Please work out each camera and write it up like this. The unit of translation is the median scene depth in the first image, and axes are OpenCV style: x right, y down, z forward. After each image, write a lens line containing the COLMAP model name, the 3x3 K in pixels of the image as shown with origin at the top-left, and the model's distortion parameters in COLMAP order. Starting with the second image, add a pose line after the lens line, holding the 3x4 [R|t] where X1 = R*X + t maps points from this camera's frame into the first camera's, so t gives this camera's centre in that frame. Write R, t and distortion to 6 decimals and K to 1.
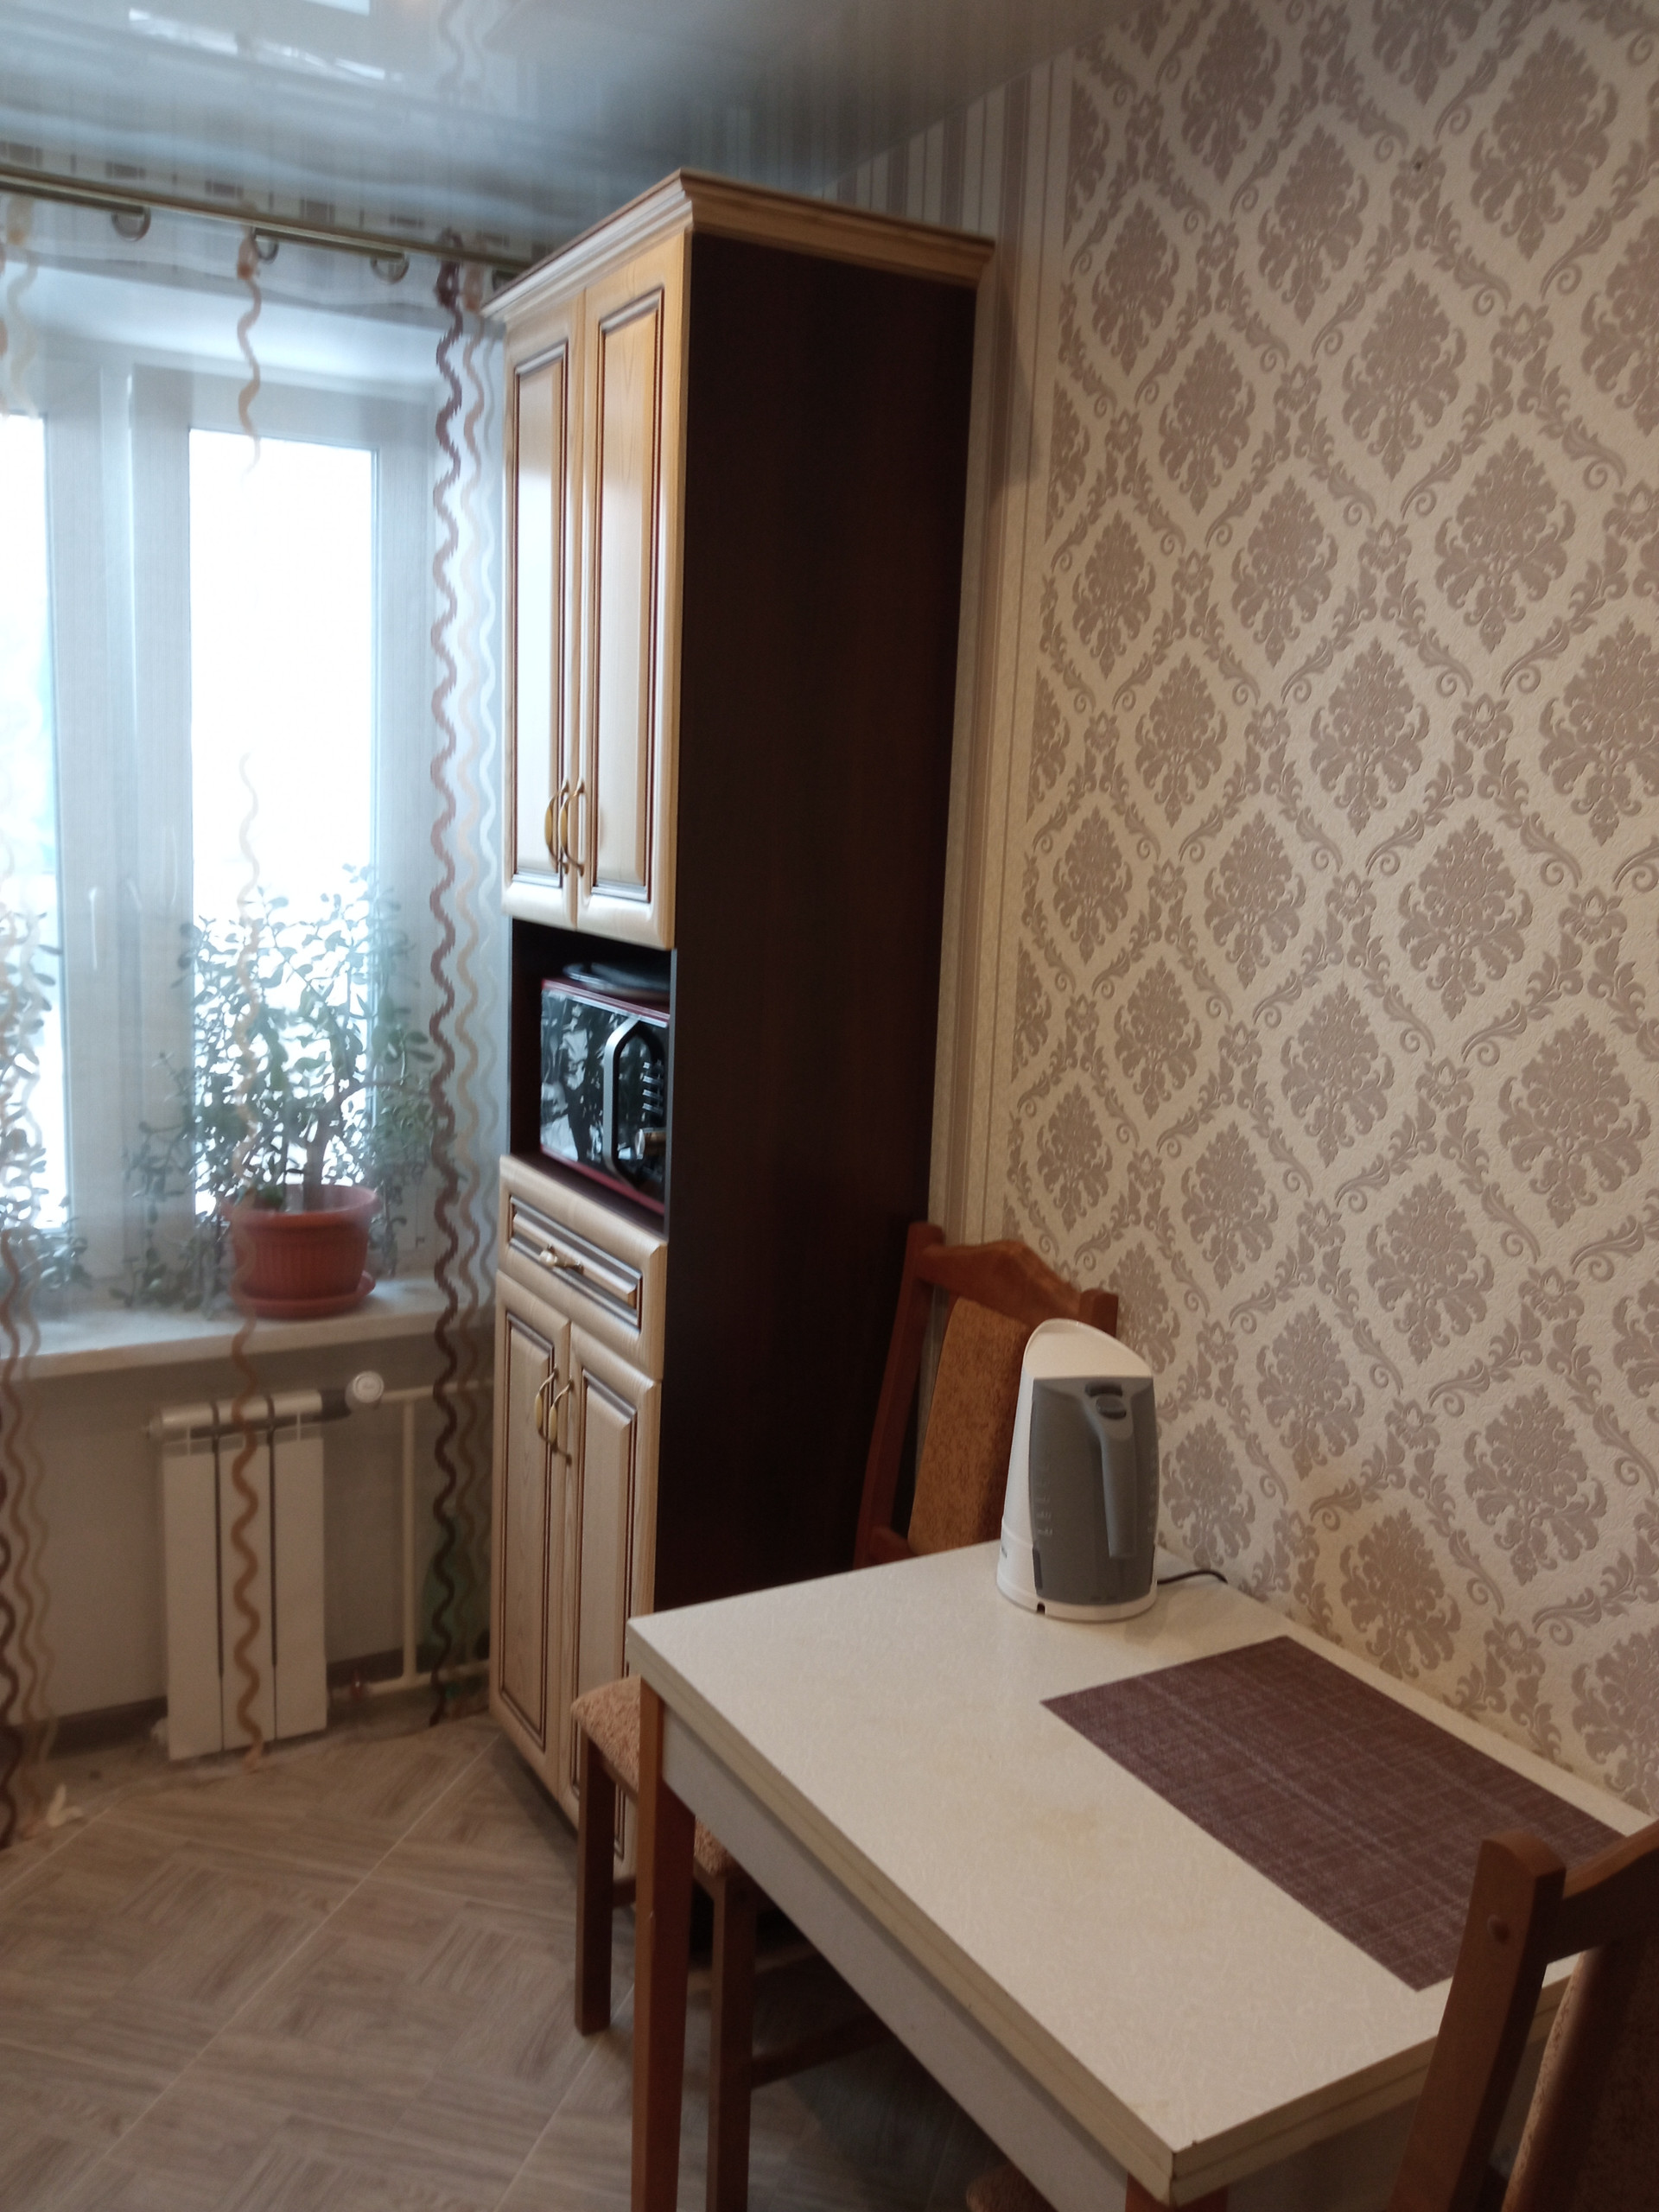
lens RADIAL K [[1812.8, 0, 829.1], [0, 1812.8, 1080.0], [0, 0, 1]] dist [0.007843, -0.004966]
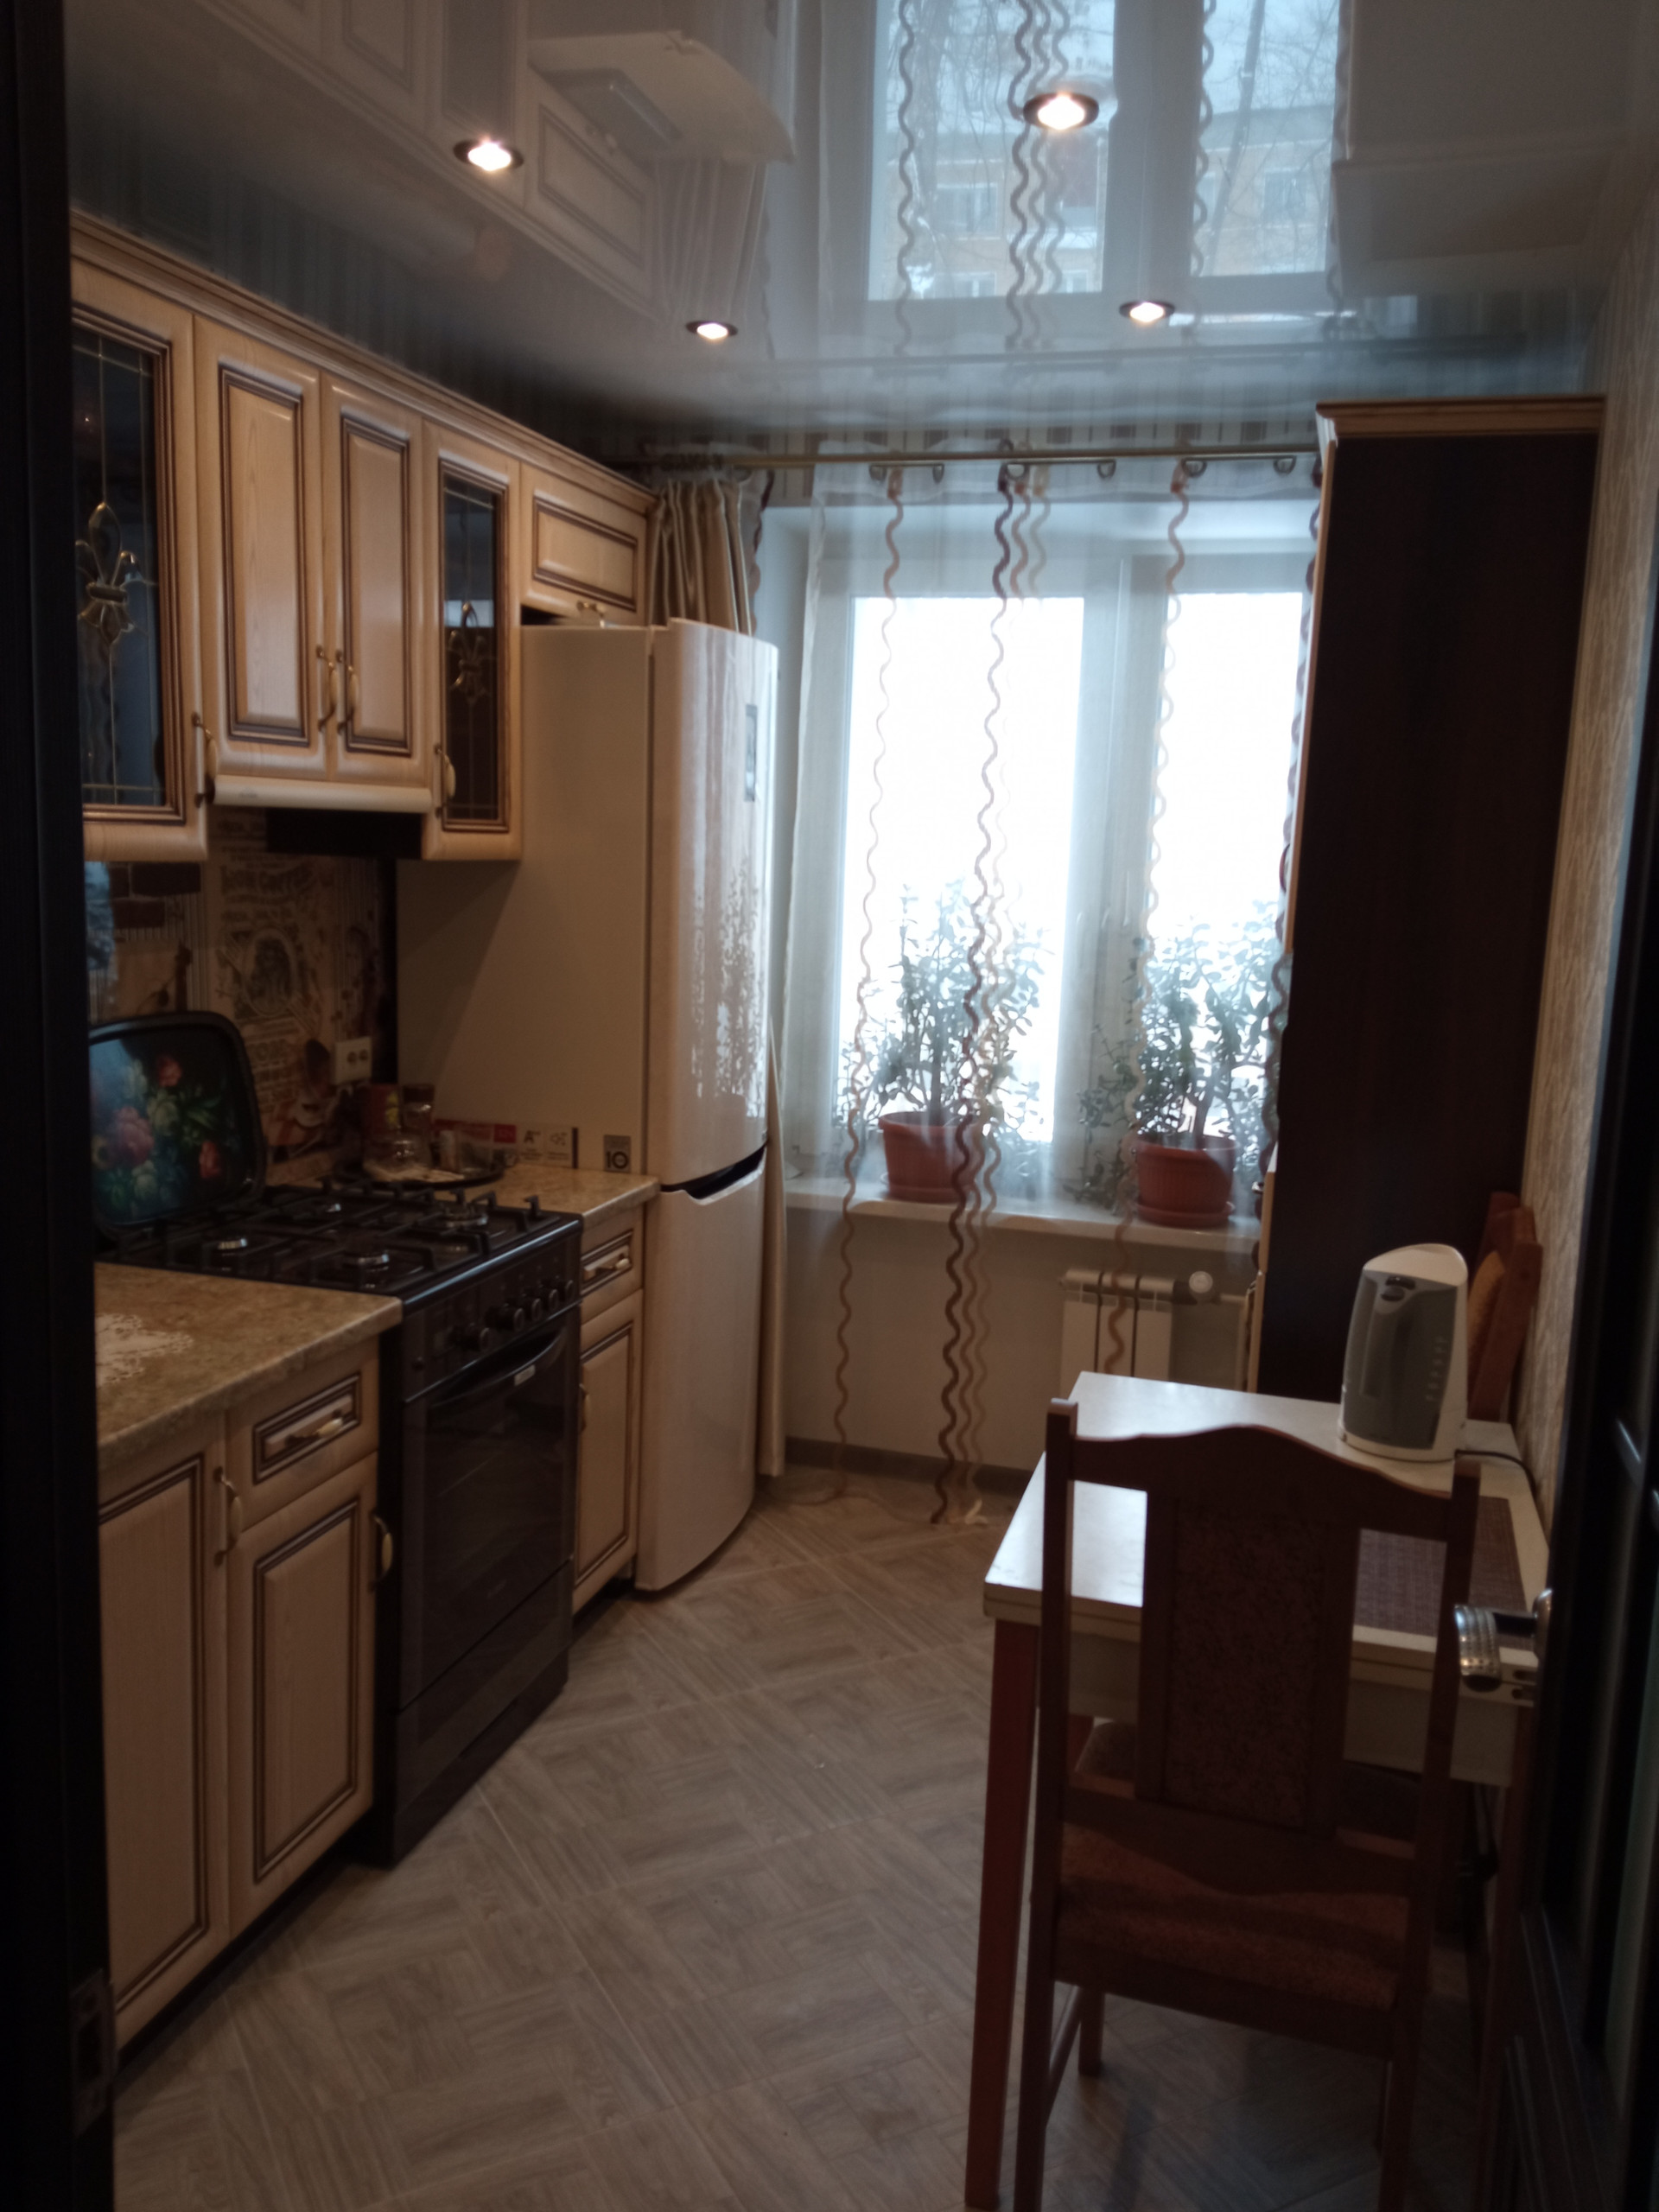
lens RADIAL K [[1750.8, 0, 829.5], [0, 1750.8, 1106.0], [0, 0, 1]] dist [0.003185, -0.001373]
pose [[0.680495, 0.104522, -0.725259, 0.498944], [-0.126284, 0.991693, 0.024429, 0.041838], [0.721788, 0.074965, 0.688042, -0.115149]]
